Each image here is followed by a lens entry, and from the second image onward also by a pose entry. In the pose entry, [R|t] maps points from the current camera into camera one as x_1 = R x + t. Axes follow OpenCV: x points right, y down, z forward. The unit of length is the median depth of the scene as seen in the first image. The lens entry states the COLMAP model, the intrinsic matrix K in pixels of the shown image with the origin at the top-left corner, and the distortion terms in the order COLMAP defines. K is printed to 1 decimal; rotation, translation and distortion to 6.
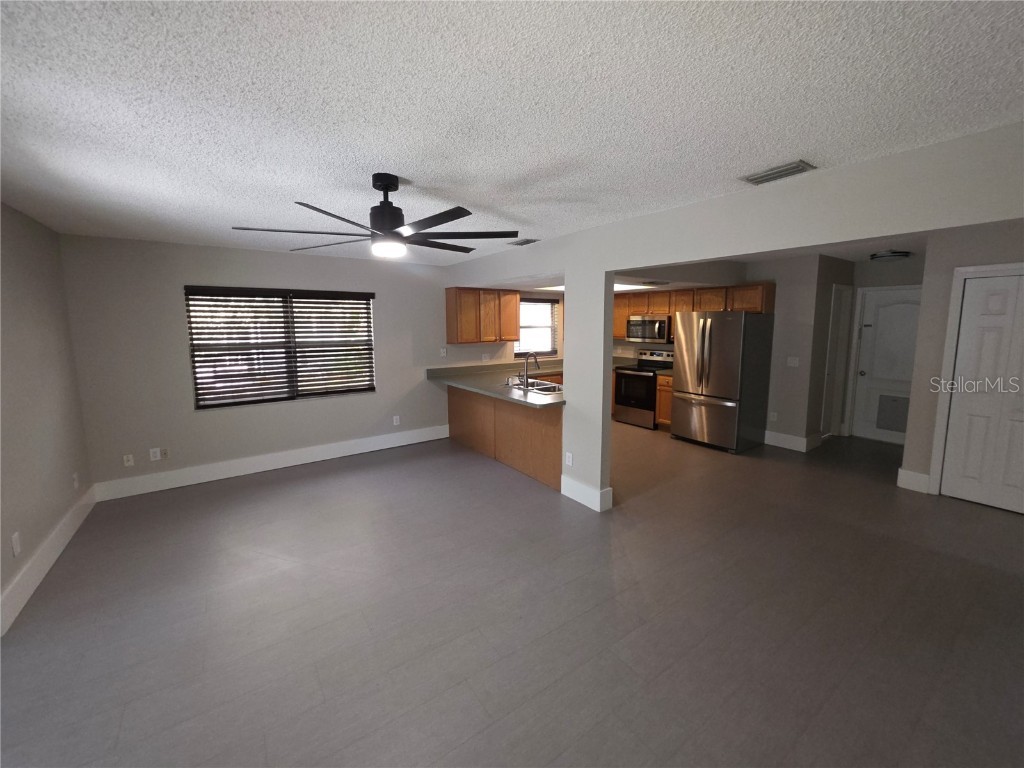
lens RADIAL K [[410.6, 0, 515.0], [0, 410.6, 376.8], [0, 0, 1]] dist [0.002032, 0.000163]
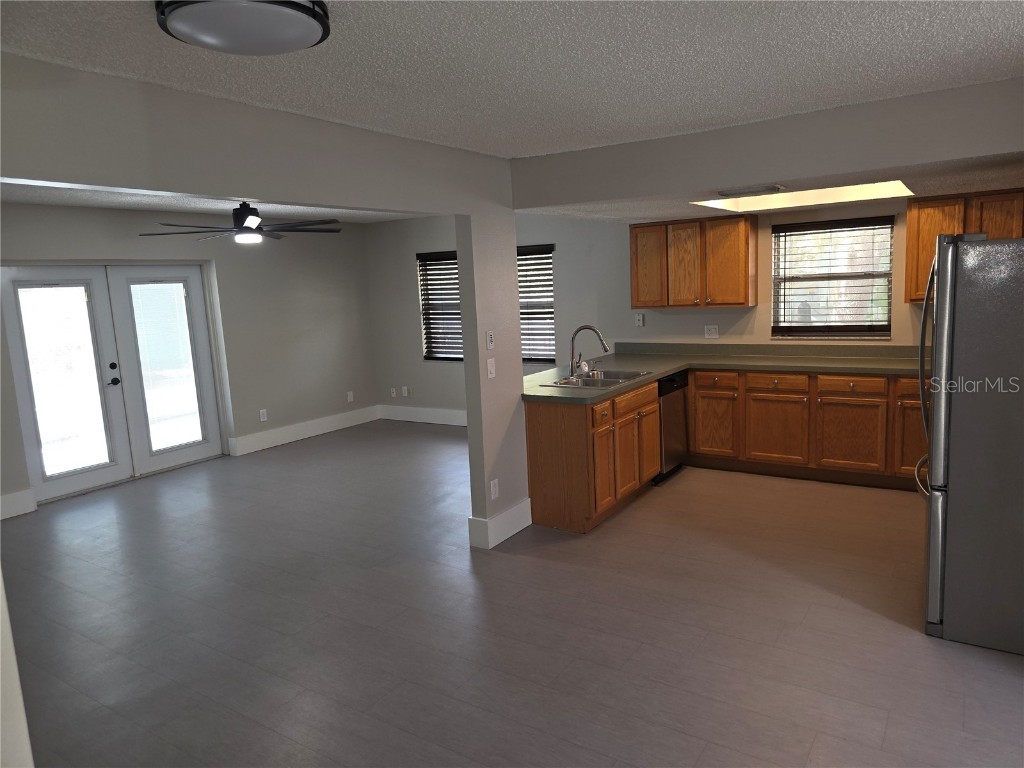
lens RADIAL K [[689.3, 0, 514.4], [0, 689.3, 376.4], [0, 0, 1]] dist [0.037955, -0.024227]
pose [[0.354111, 0.115375, -0.928059, 0.825277], [-0.081364, 0.992399, 0.092328, -0.054472], [0.931657, 0.042816, 0.360807, 0.382204]]
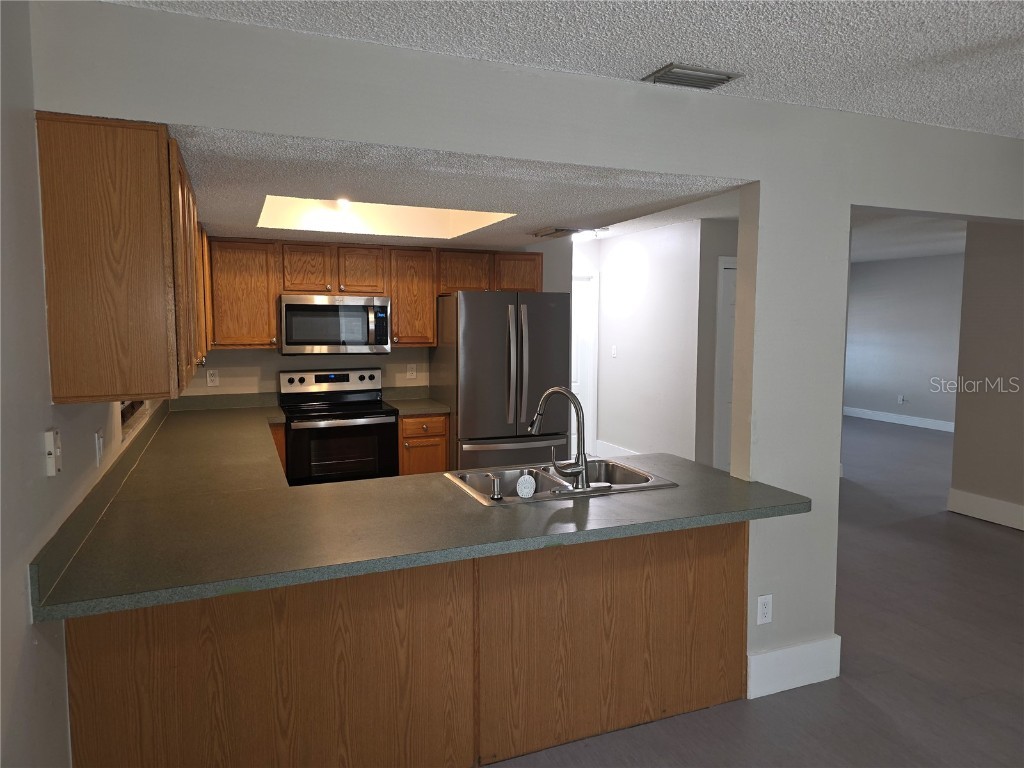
lens RADIAL K [[689.3, 0, 515.2], [0, 689.3, 373.2], [0, 0, 1]] dist [0.037955, -0.024227]
pose [[0.229747, -0.077890, 0.970128, -0.429670], [0.126264, 0.990754, 0.049644, -0.084479], [-0.965025, 0.111087, 0.237458, 0.702223]]
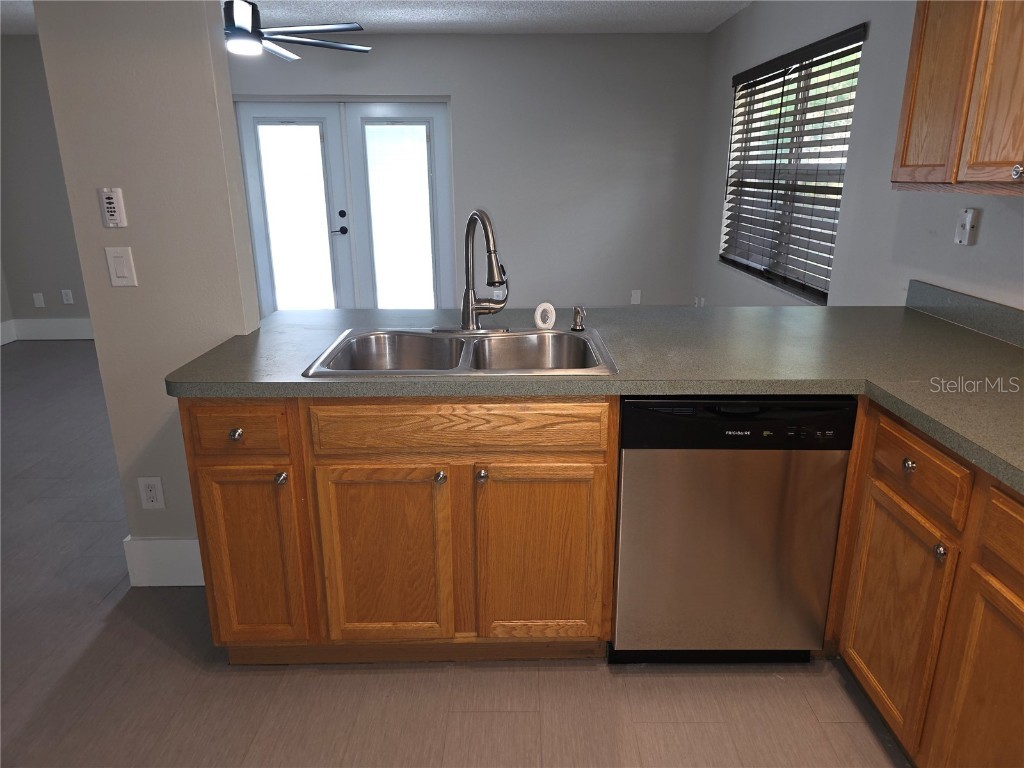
lens RADIAL K [[689.3, 0, 513.8], [0, 689.3, 380.5], [0, 0, 1]] dist [0.037955, -0.024227]
pose [[-0.571178, 0.242710, -0.784122, 0.315469], [-0.107799, 0.924829, 0.364788, -0.094385], [0.813717, 0.292886, -0.502079, 0.996718]]
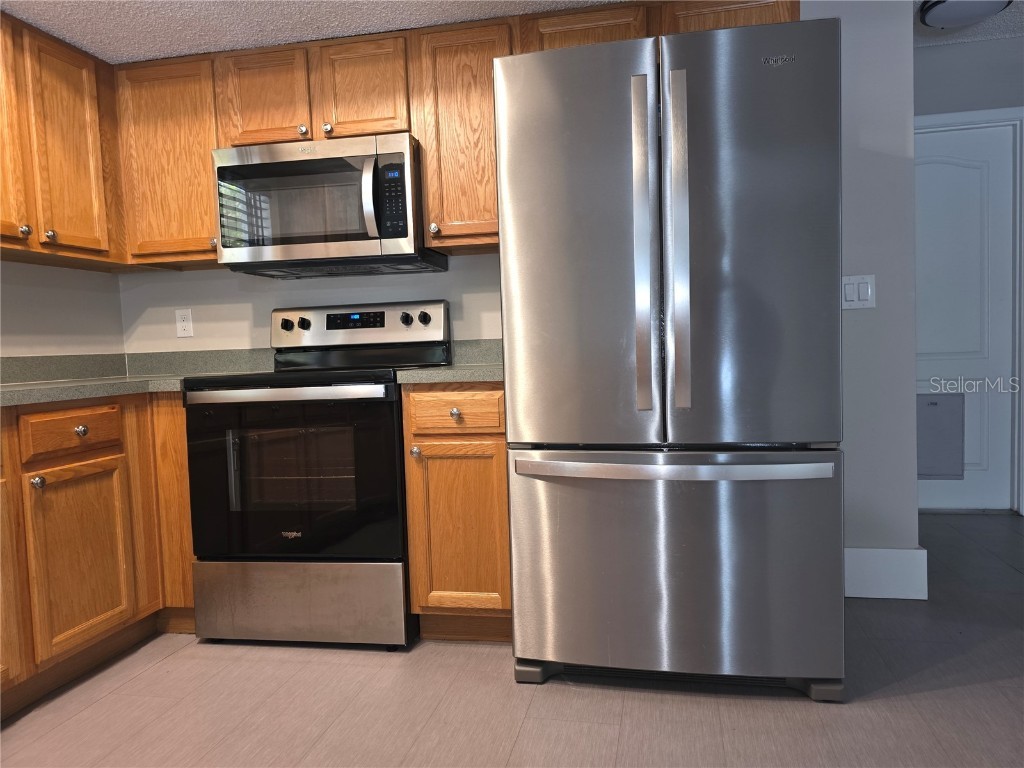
lens RADIAL K [[689.3, 0, 527.1], [0, 689.3, 381.9], [0, 0, 1]] dist [0.037955, -0.024227]
pose [[0.730212, -0.057221, 0.680821, 0.154001], [0.123163, 0.991186, -0.048792, 0.017604], [-0.672028, 0.119481, 0.730823, 0.724083]]
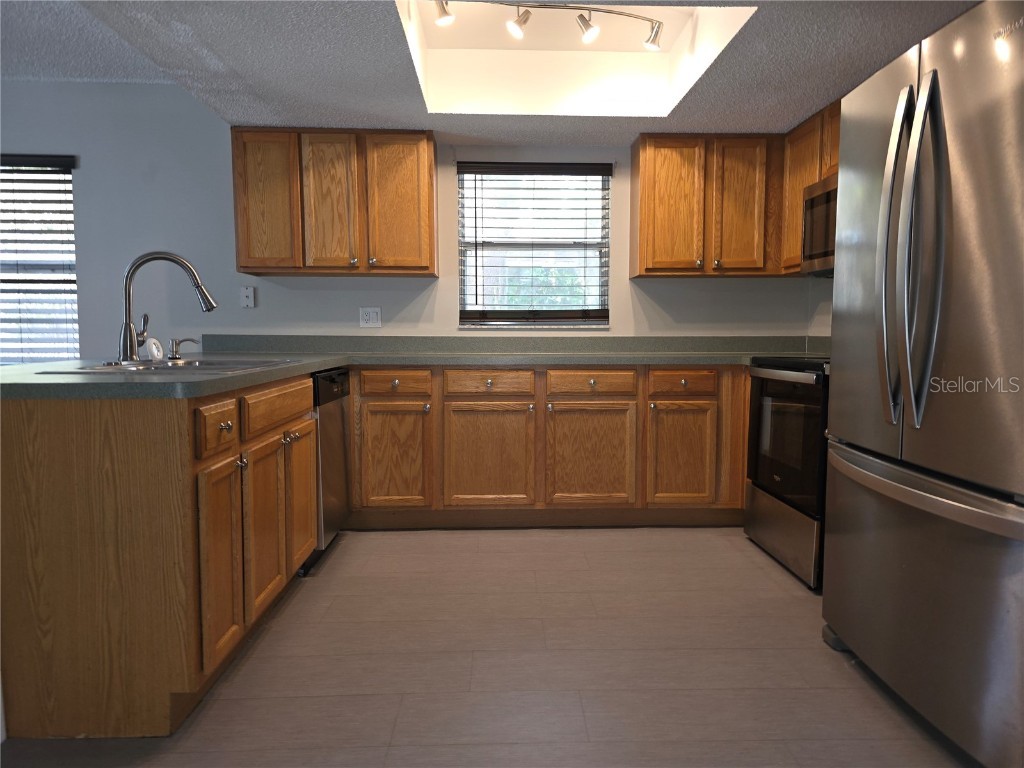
lens RADIAL K [[689.3, 0, 530.7], [0, 689.3, 385.4], [0, 0, 1]] dist [0.037955, -0.024227]
pose [[0.838286, 0.049435, -0.542985, 0.445840], [-0.079244, 0.996353, -0.031629, 0.028978], [0.539441, 0.069542, 0.839147, 0.559741]]
